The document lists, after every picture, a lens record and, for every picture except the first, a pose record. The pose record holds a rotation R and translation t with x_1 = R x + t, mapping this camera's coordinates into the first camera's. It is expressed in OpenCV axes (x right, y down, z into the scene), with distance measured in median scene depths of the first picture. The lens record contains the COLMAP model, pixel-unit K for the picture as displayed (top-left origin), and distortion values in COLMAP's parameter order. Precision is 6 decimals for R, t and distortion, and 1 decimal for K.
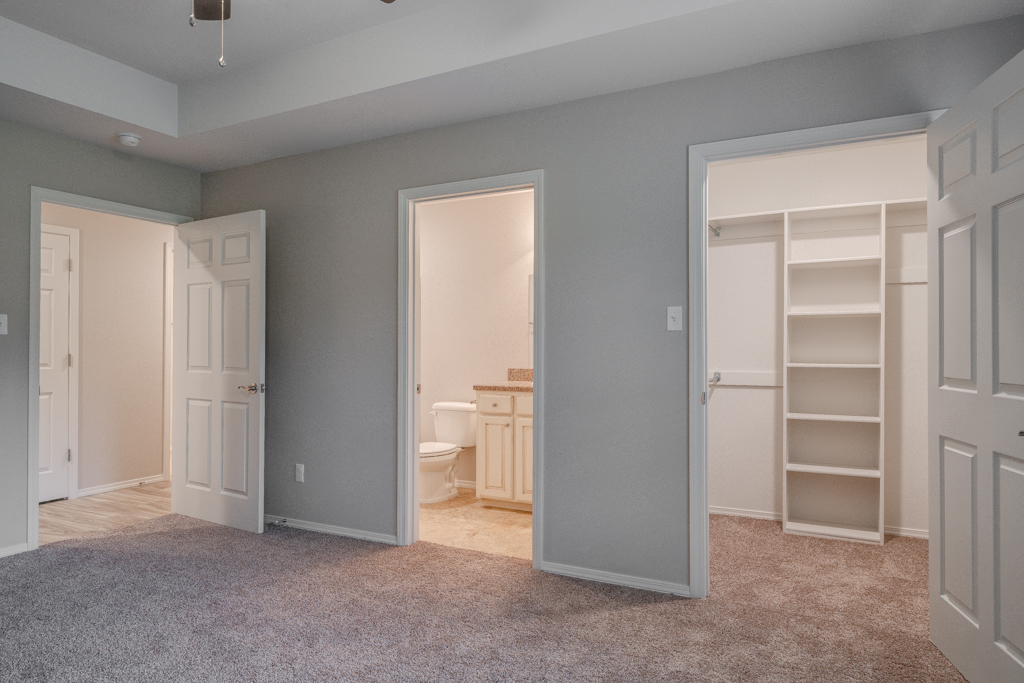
lens RADIAL K [[657.8, 0, 514.2], [0, 657.8, 337.6], [0, 0, 1]] dist [0.003217, 0.000263]
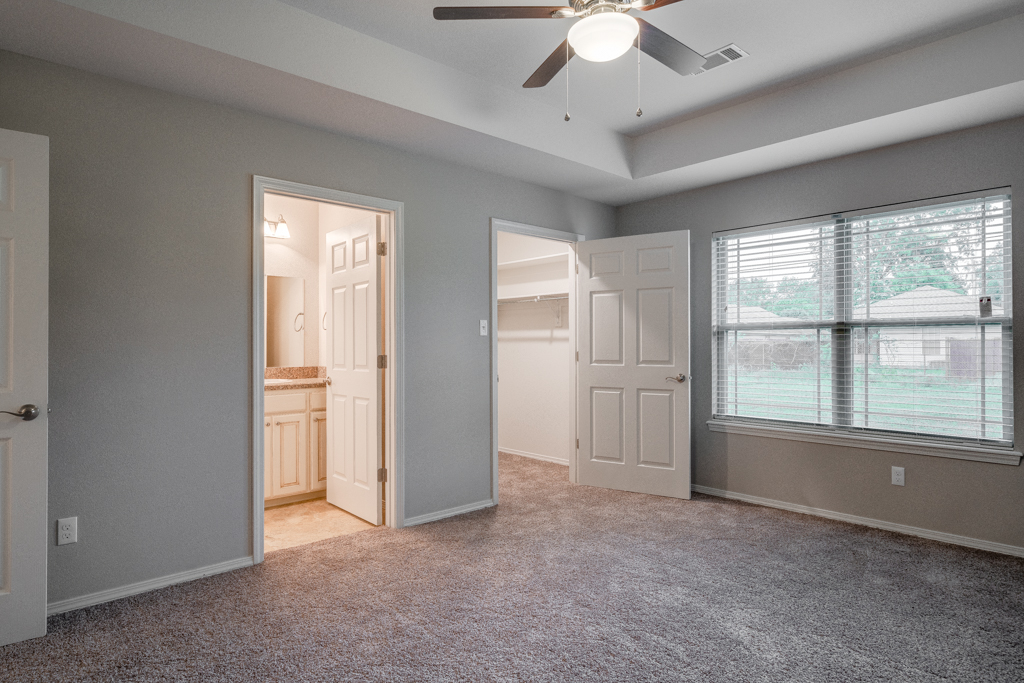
lens RADIAL K [[596.6, 0, 510.5], [0, 596.6, 341.9], [0, 0, 1]] dist [0.008743, 0.003279]
pose [[0.321404, 0.010973, 0.946879, -1.049674], [-0.006843, 0.999934, -0.009265, 0.016753], [-0.946918, -0.003502, 0.321458, 0.495250]]
